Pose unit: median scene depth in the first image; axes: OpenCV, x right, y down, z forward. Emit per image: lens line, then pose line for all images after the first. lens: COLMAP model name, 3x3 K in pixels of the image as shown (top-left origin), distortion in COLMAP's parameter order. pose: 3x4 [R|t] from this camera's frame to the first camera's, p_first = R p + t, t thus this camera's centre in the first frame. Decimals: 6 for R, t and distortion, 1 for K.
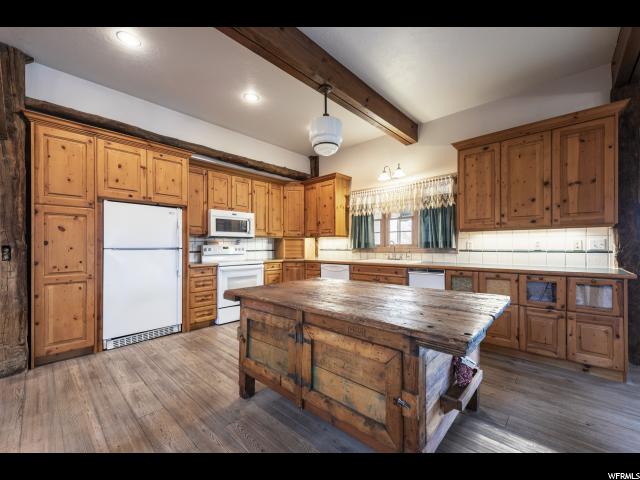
lens RADIAL K [[240.1, 0, 338.8], [0, 240.1, 245.5], [0, 0, 1]] dist [0.000610, -0.000014]
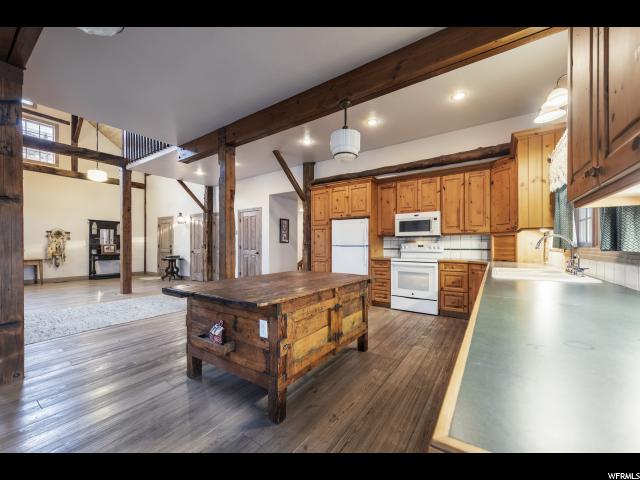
lens RADIAL K [[259.1, 0, 341.0], [0, 259.1, 247.1], [0, 0, 1]] dist [0.000255, -0.000053]
pose [[0.165344, 0.010642, -0.986178, 0.660255], [0.000692, 0.999940, 0.010906, 0.001568], [0.986236, -0.002486, 0.165327, 0.458636]]
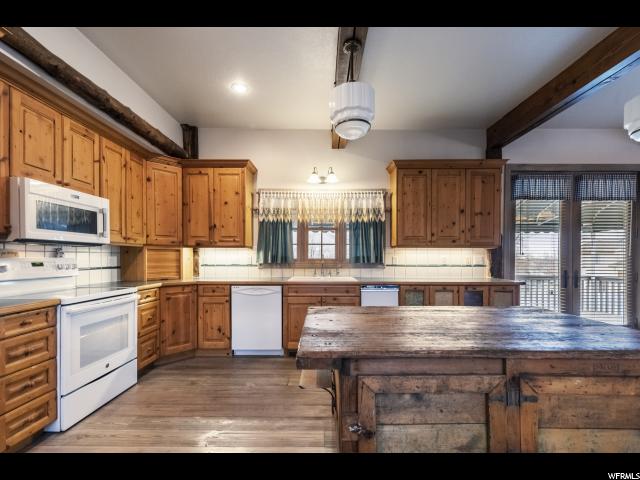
lens RADIAL K [[265.1, 0, 321.3], [0, 265.1, 260.6], [0, 0, 1]] dist [0.001180, -0.000220]
pose [[0.783027, 0.000602, 0.621988, -0.371333], [-0.007320, 0.999939, 0.008248, -0.006610], [-0.621945, -0.011011, 0.782984, 0.255638]]
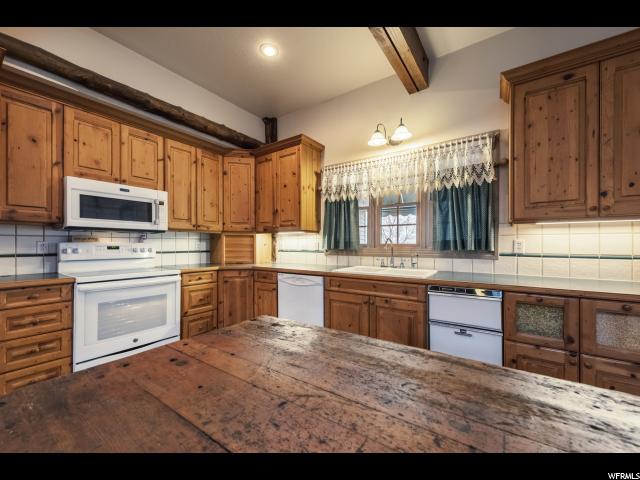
lens RADIAL K [[242.3, 0, 326.6], [0, 242.3, 245.7], [0, 0, 1]] dist [0.000991, -0.000182]
pose [[0.995396, 0.006585, 0.095619, -0.007279], [-0.006969, 0.999969, 0.003682, -0.001576], [-0.095592, -0.004331, 0.995411, 0.367927]]
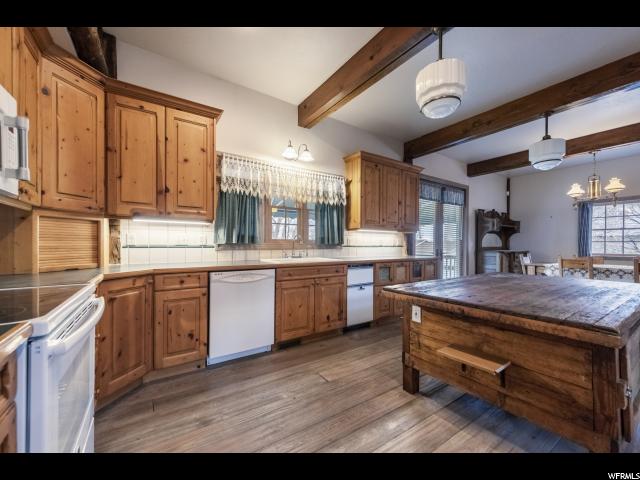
lens RADIAL K [[242.3, 0, 326.6], [0, 242.3, 245.7], [0, 0, 1]] dist [0.000991, -0.000182]
pose [[0.313929, 0.001846, 0.949445, -0.523534], [-0.008744, 0.999961, 0.000947, 0.015052], [-0.949406, -0.008599, 0.313933, 0.642363]]
